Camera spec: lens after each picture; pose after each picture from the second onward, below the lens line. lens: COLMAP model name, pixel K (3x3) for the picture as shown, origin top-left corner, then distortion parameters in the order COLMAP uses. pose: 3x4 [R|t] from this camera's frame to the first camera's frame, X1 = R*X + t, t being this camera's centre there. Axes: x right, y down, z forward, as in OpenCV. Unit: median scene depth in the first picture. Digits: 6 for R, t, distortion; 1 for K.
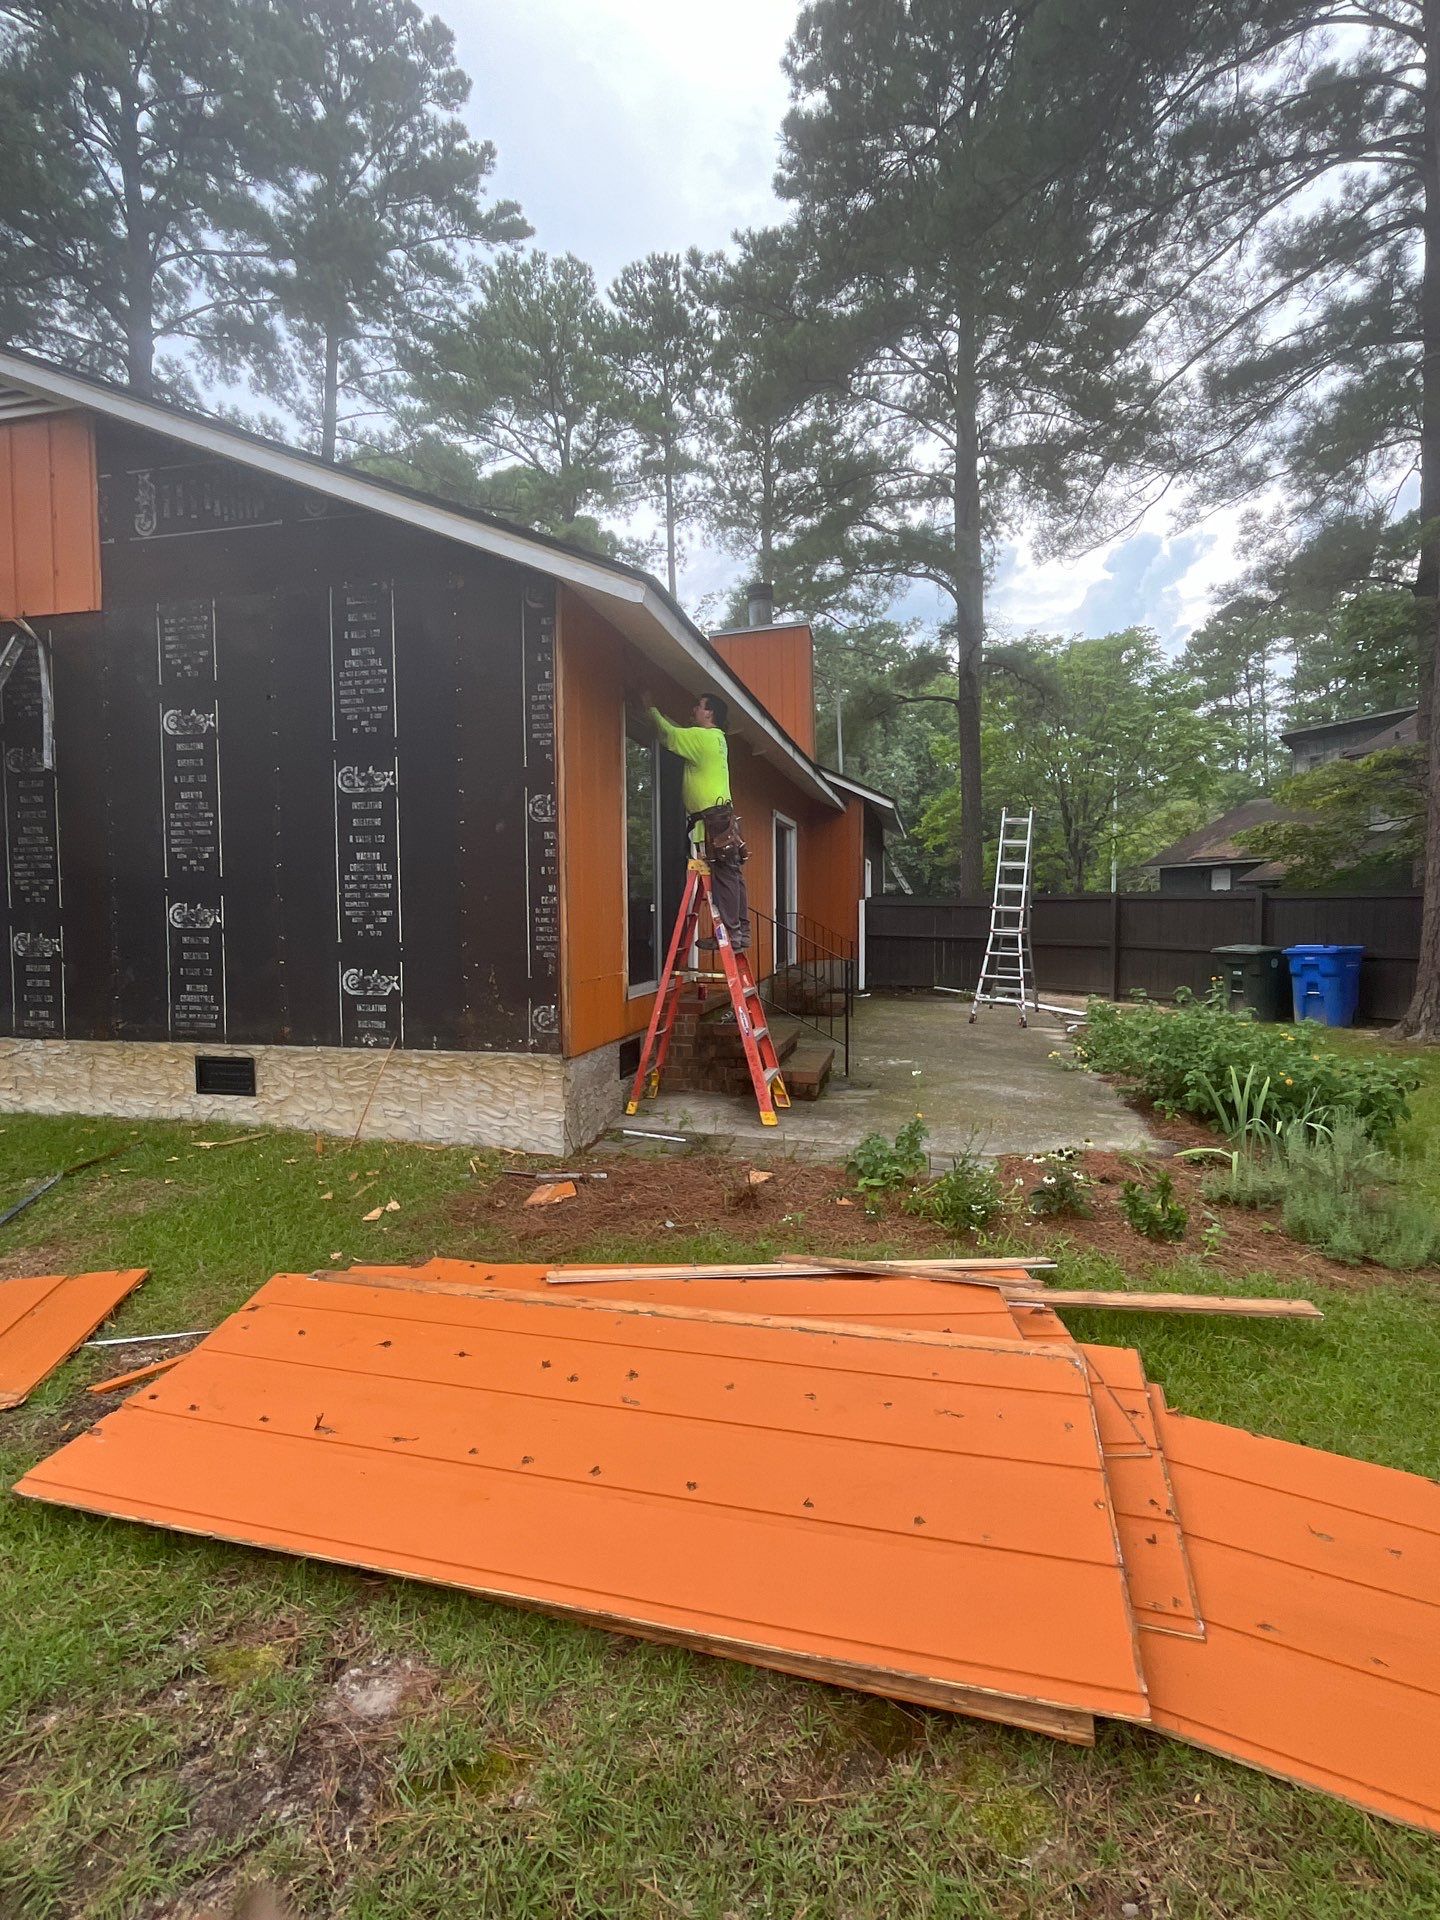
lens RADIAL K [[953.9, 0, 723.0], [0, 953.9, 958.7], [0, 0, 1]] dist [-0.002939, 0.000713]
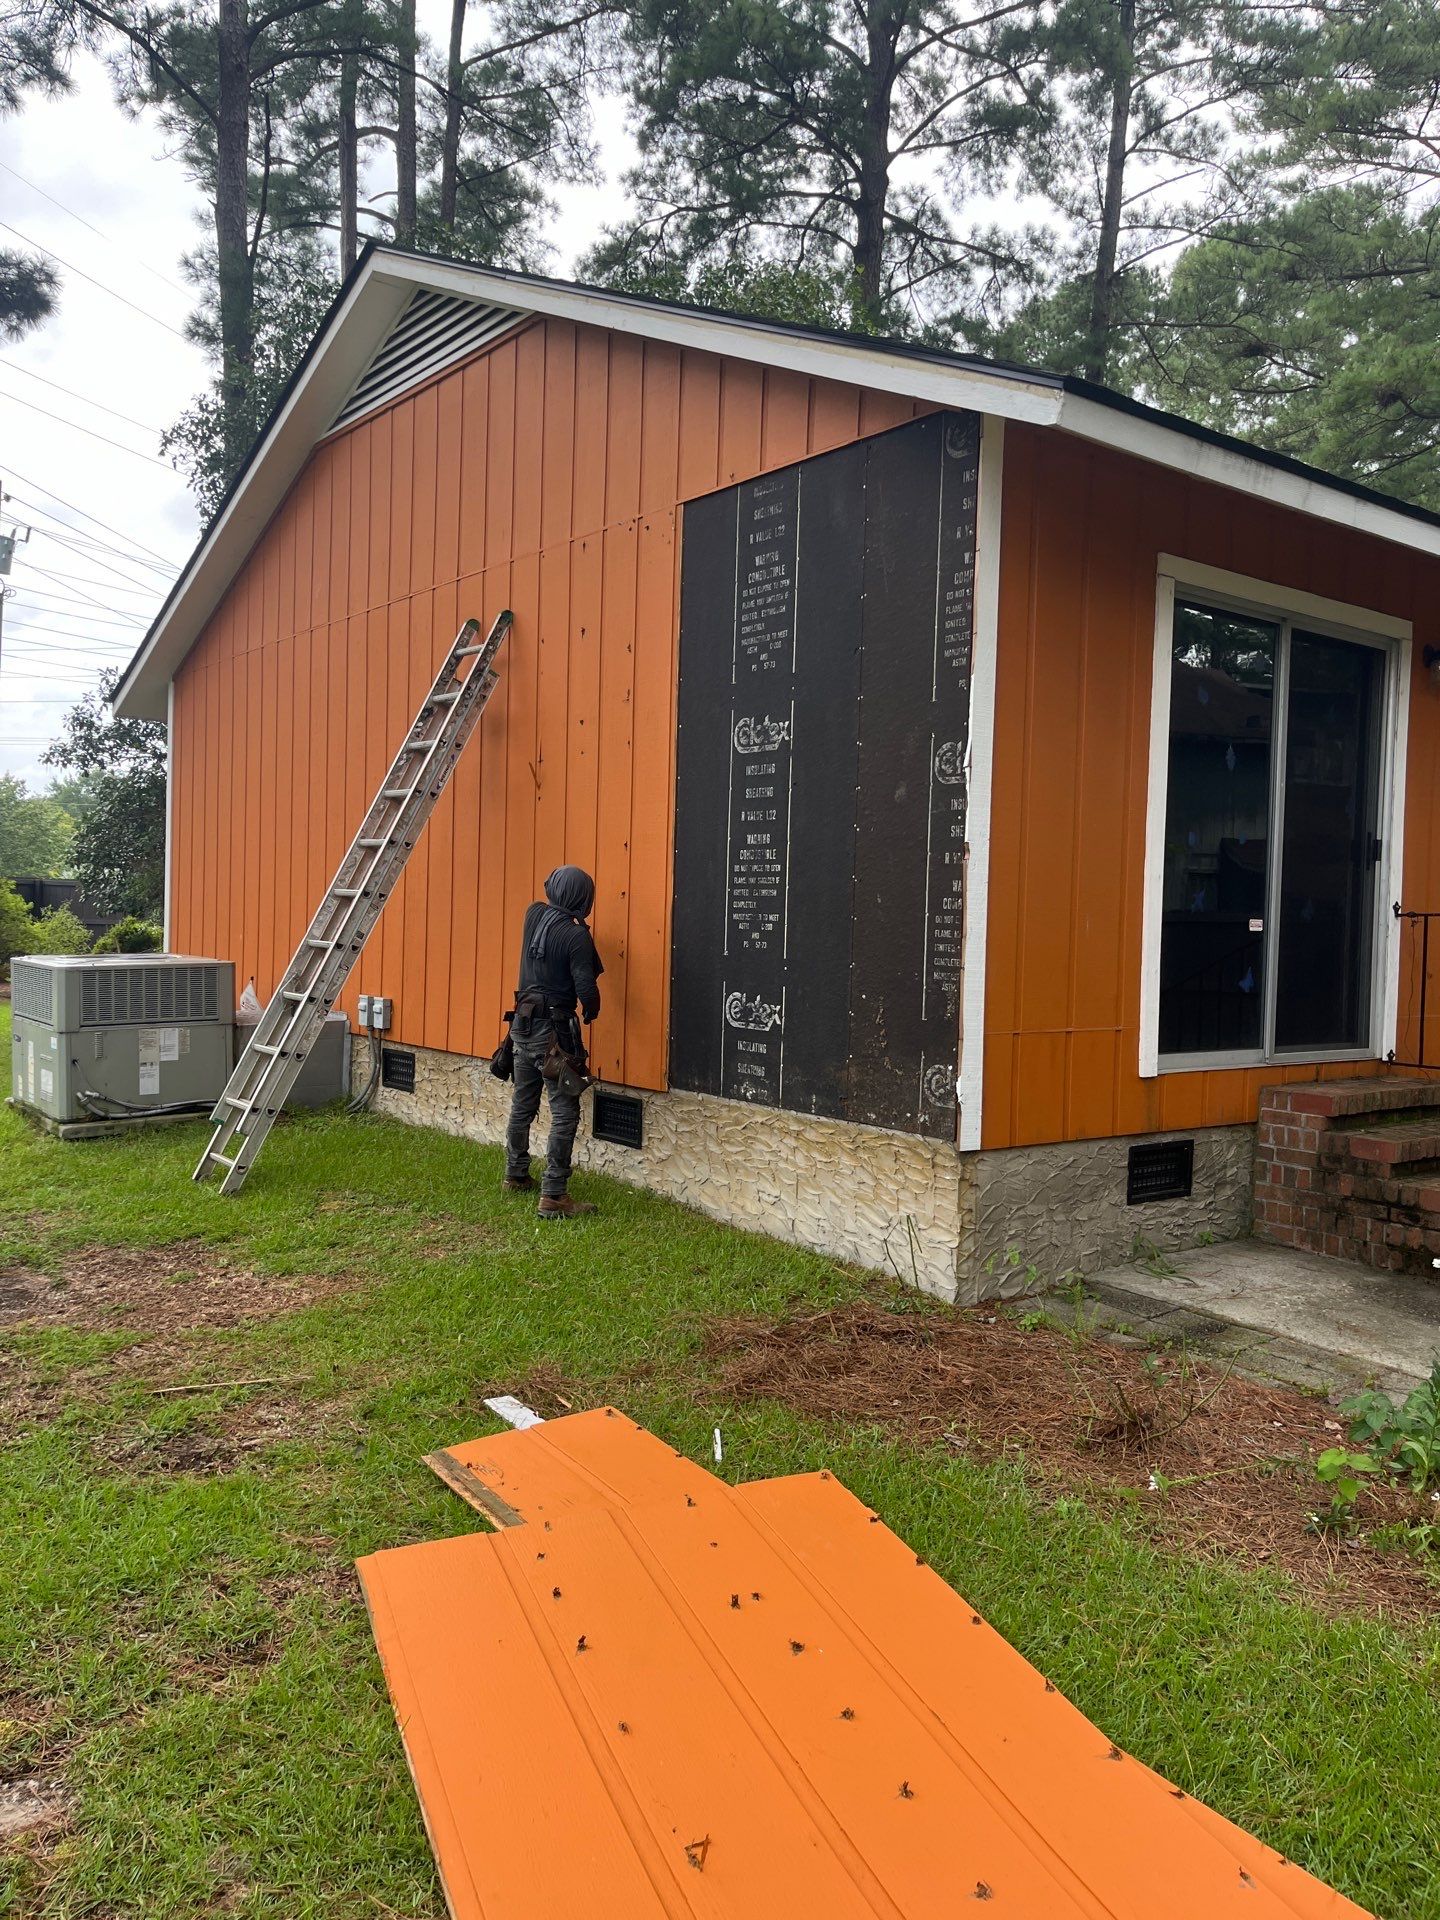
lens RADIAL K [[1457.0, 0, 718.8], [0, 1457.0, 962.9], [0, 0, 1]] dist [0.080461, -0.105673]
pose [[0.771023, 0.046690, -0.635093, 0.279487], [-0.064504, 0.997905, -0.004948, -0.004880], [0.633531, 0.044781, 0.772420, 0.109113]]
